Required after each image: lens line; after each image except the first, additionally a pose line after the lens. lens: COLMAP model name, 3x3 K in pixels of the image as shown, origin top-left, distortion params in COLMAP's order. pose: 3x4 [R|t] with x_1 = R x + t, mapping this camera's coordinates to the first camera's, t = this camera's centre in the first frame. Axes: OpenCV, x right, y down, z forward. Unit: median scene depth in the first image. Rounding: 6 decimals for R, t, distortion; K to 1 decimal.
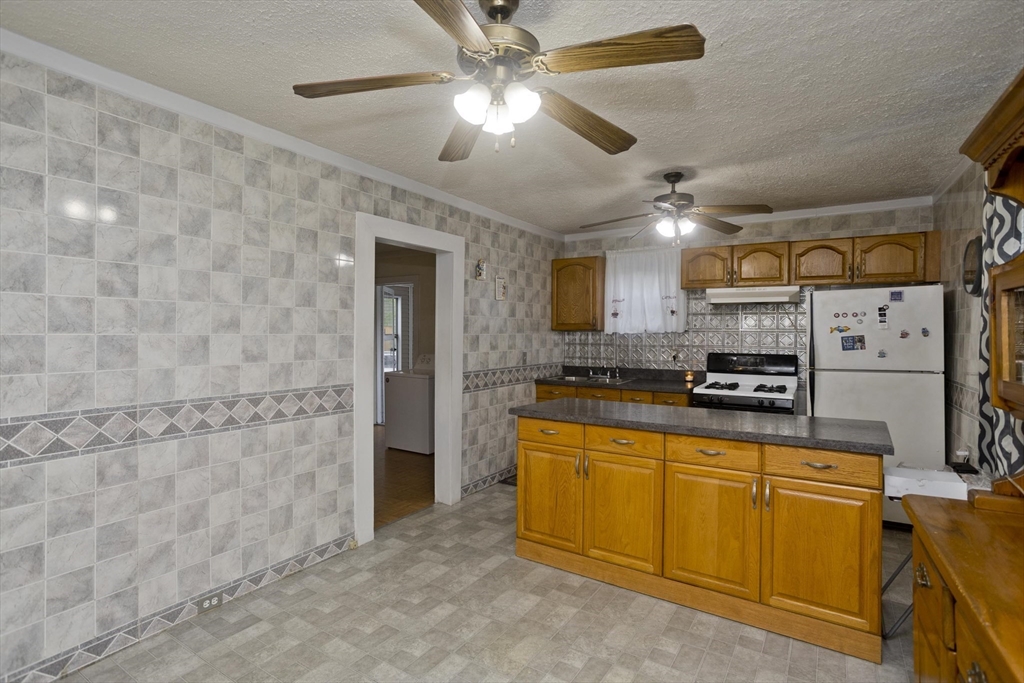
lens RADIAL K [[472.0, 0, 528.7], [0, 472.0, 344.2], [0, 0, 1]] dist [-0.063366, 0.037892]
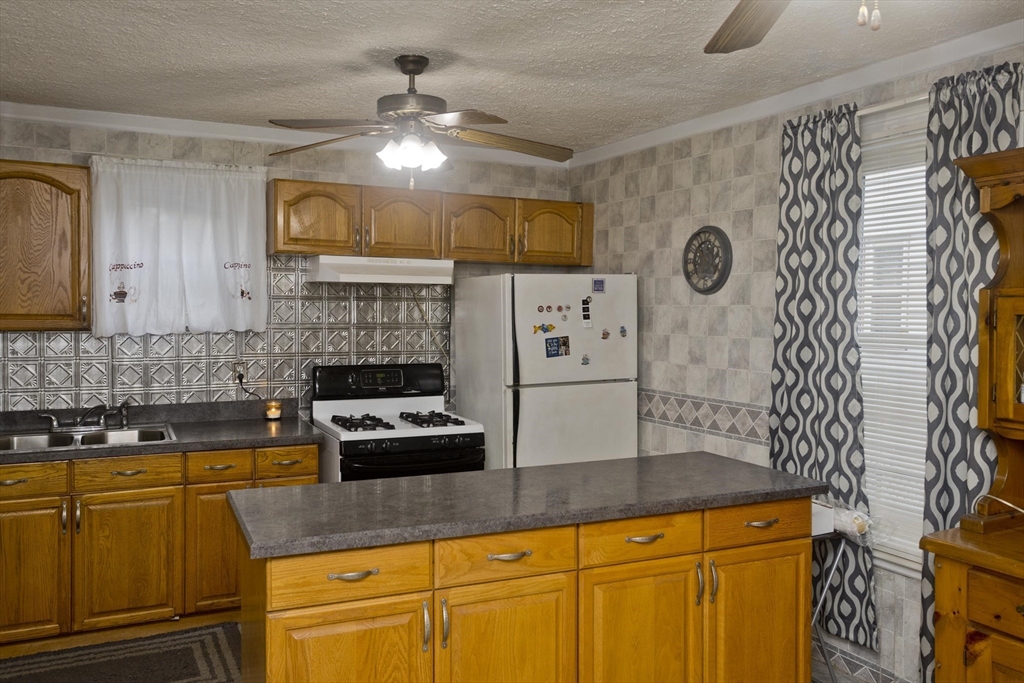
lens RADIAL K [[804.4, 0, 499.5], [0, 804.4, 346.1], [0, 0, 1]] dist [-0.009460, 0.036023]
pose [[0.571441, -0.037902, 0.819767, -0.326356], [0.018923, 0.999276, 0.033010, -0.038929], [-0.820425, -0.003351, 0.571745, 0.276866]]
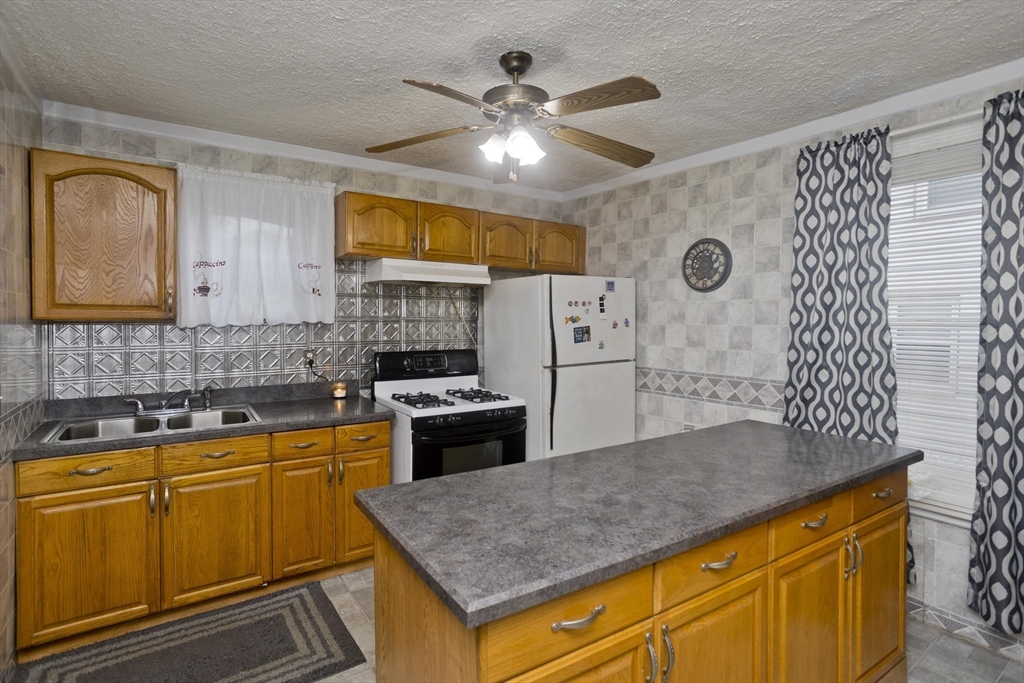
lens RADIAL K [[494.5, 0, 515.4], [0, 494.5, 335.9], [0, 0, 1]] dist [-0.056254, 0.030359]
pose [[0.431350, -0.033691, 0.901556, -0.191359], [0.020734, 0.999409, 0.027428, -0.024022], [-0.901947, 0.006862, 0.431793, 0.564400]]
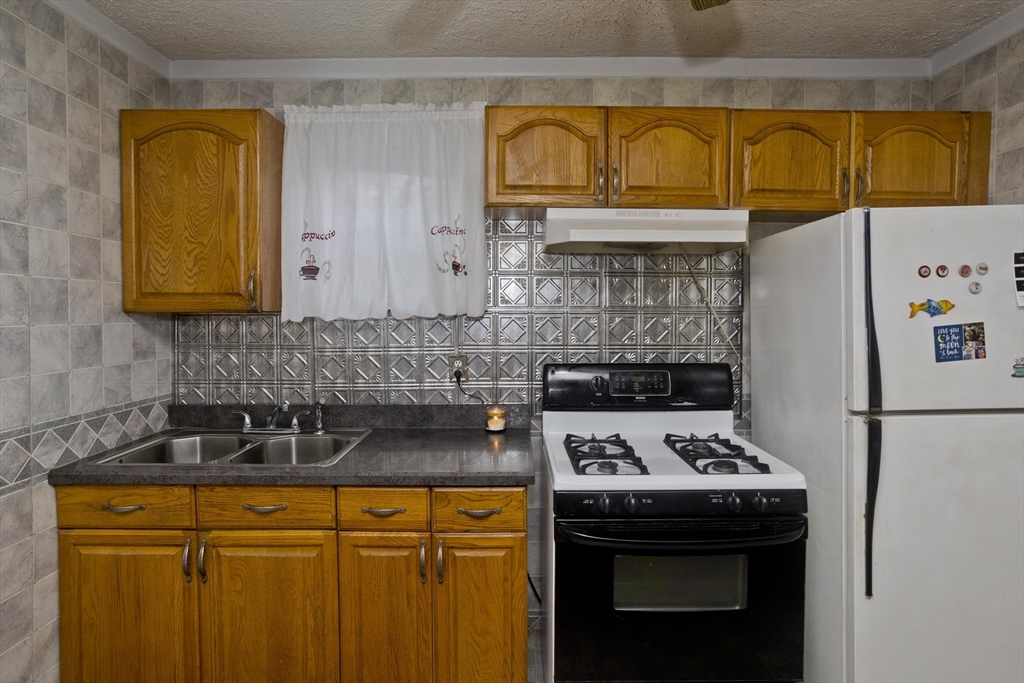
lens RADIAL K [[587.4, 0, 510.1], [0, 587.4, 324.8], [0, 0, 1]] dist [-0.042116, 0.030454]
pose [[0.863170, -0.015432, 0.504677, 0.101661], [0.017692, 0.999843, 0.000314, -0.020089], [-0.504603, 0.008658, 0.863308, 0.622007]]
